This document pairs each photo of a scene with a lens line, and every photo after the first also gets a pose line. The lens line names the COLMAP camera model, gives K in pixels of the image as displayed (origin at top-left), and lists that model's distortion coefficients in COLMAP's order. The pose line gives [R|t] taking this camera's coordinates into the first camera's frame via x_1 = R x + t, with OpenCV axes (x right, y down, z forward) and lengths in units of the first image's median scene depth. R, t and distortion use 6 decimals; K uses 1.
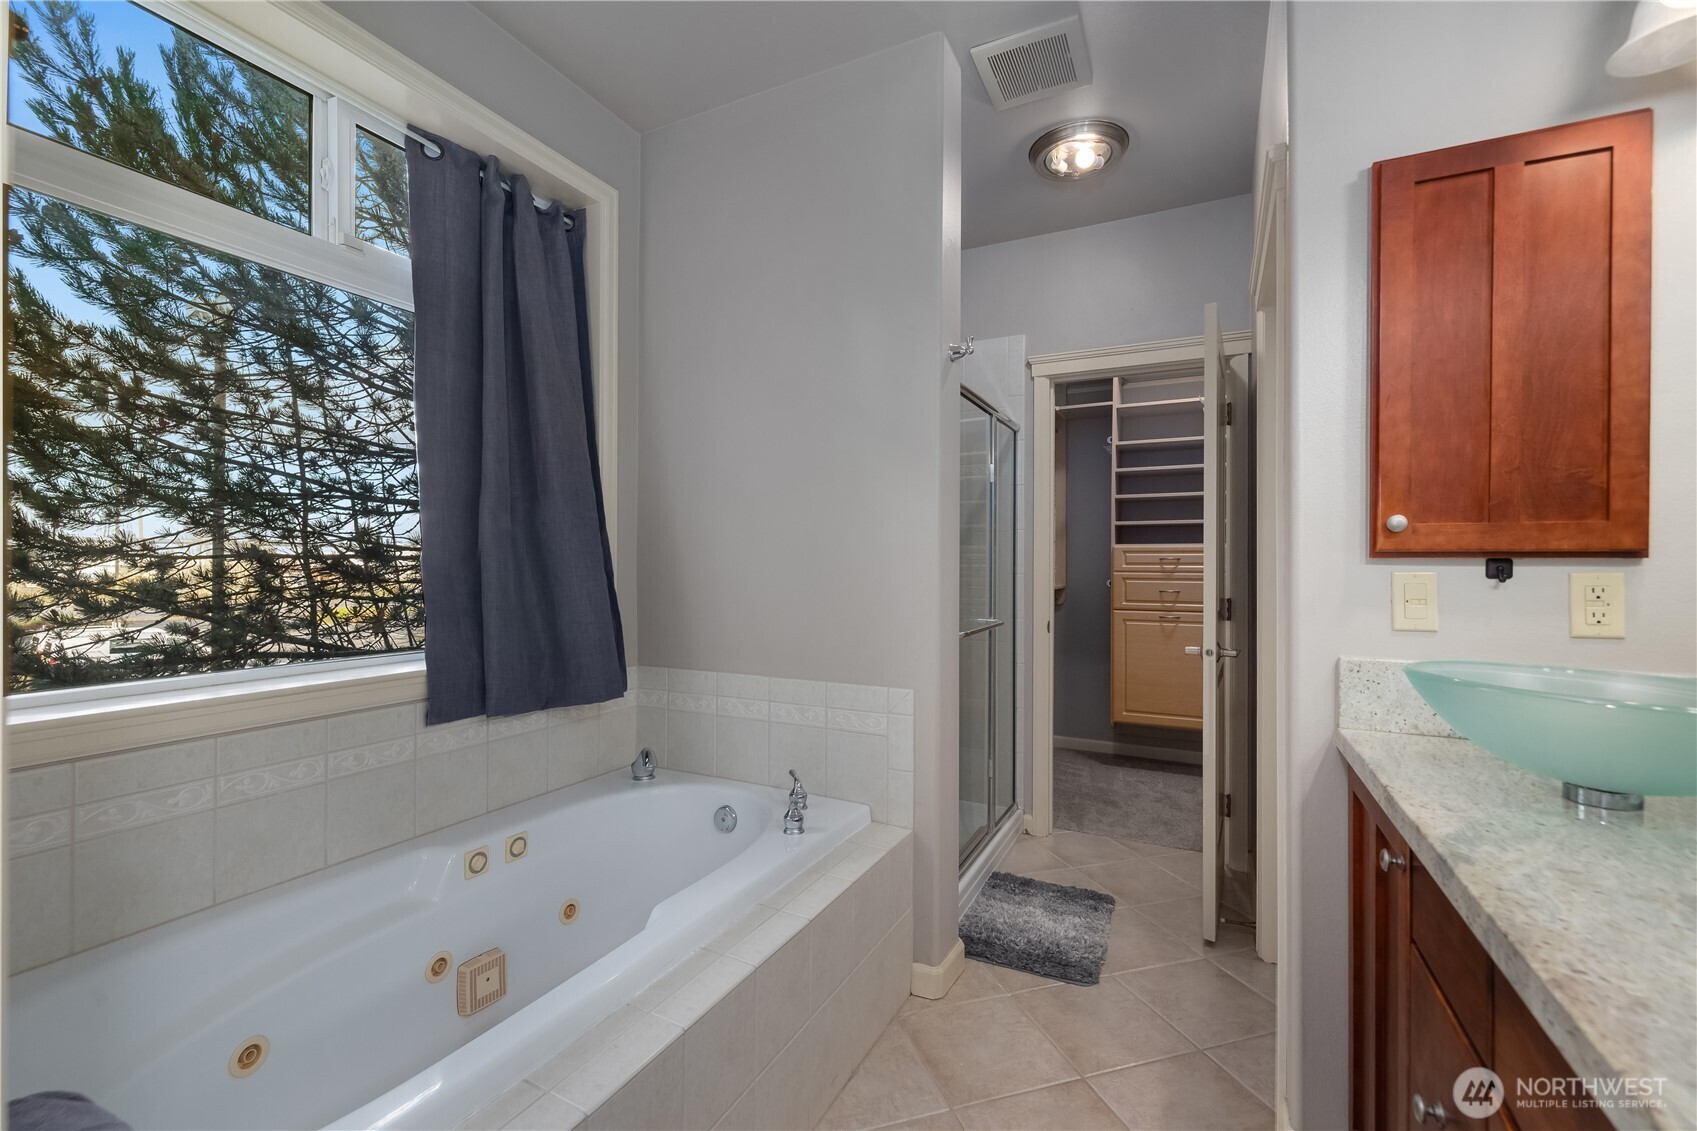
lens RADIAL K [[719.3, 0, 844.9], [0, 719.3, 562.1], [0, 0, 1]] dist [0.003349, 0.000234]
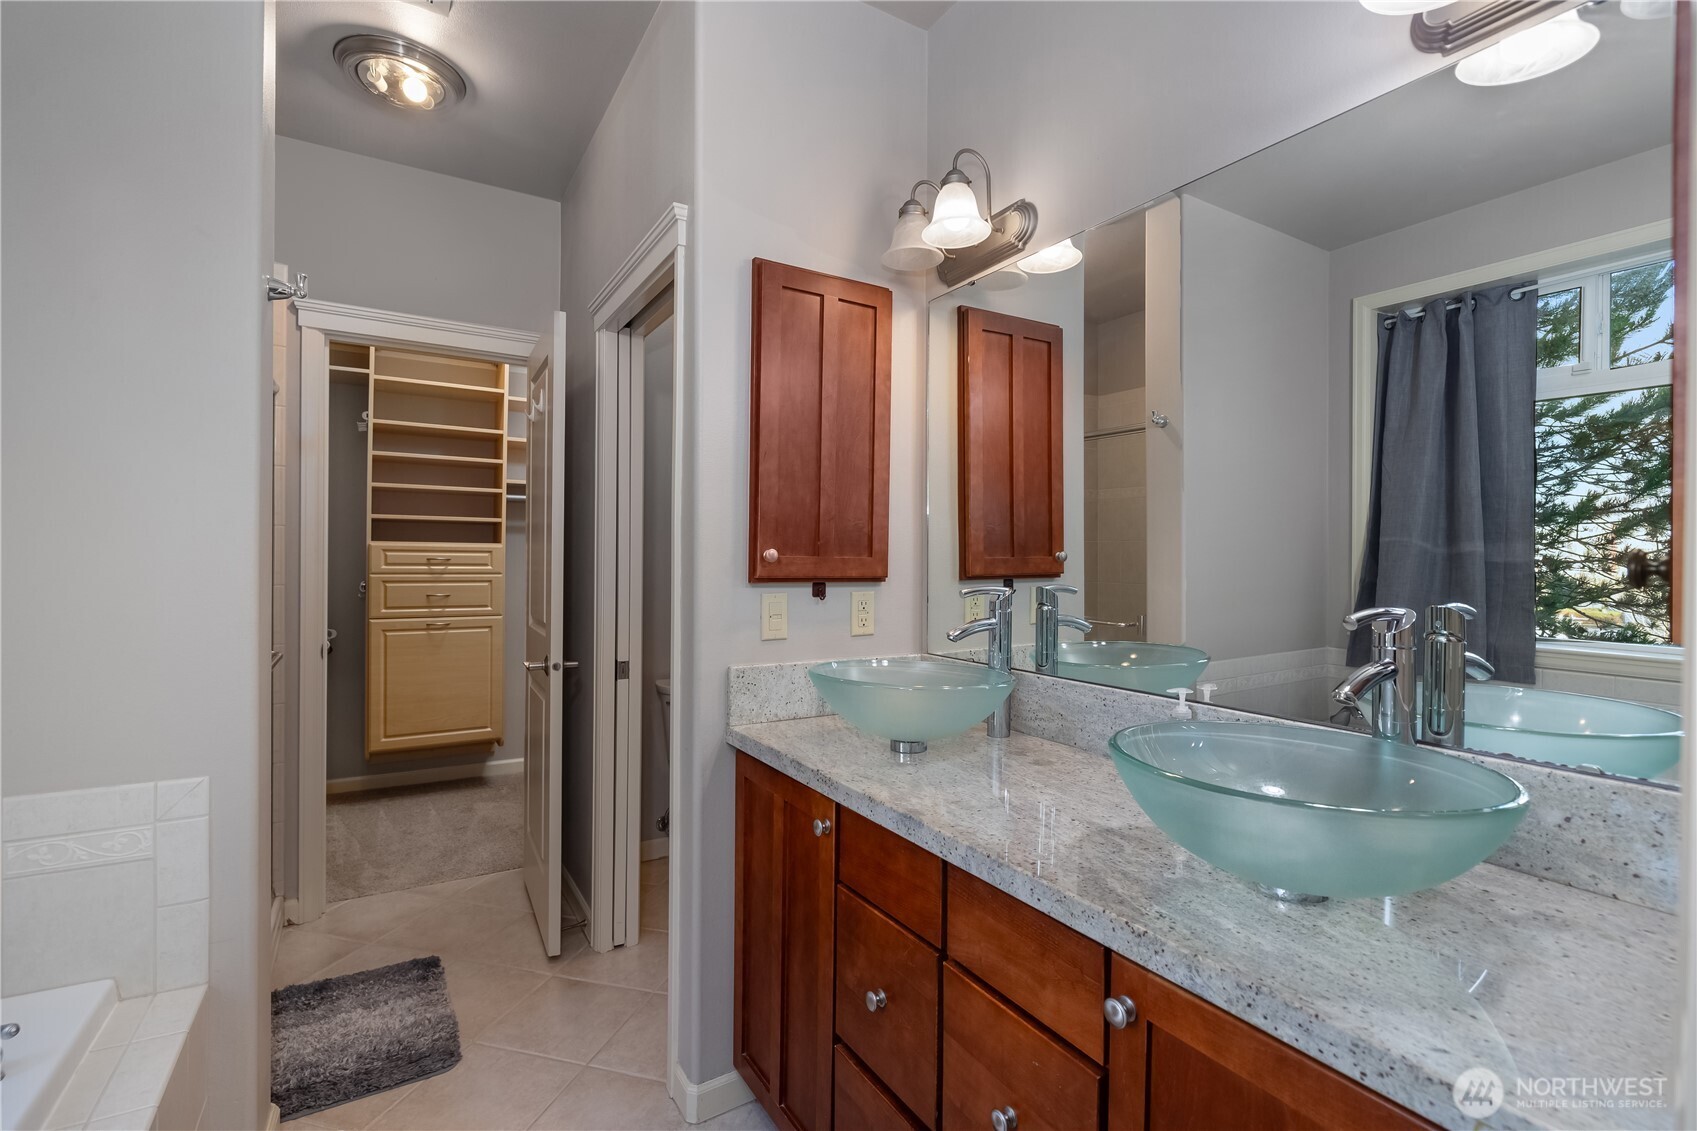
lens RADIAL K [[771.8, 0, 848.5], [0, 771.8, 565.5], [0, 0, 1]] dist [0.000705, 0.000168]
pose [[0.537076, -0.005212, 0.843518, -0.282498], [-0.013093, 0.999809, 0.014514, -0.056384], [-0.843432, -0.018839, 0.536905, 0.162476]]
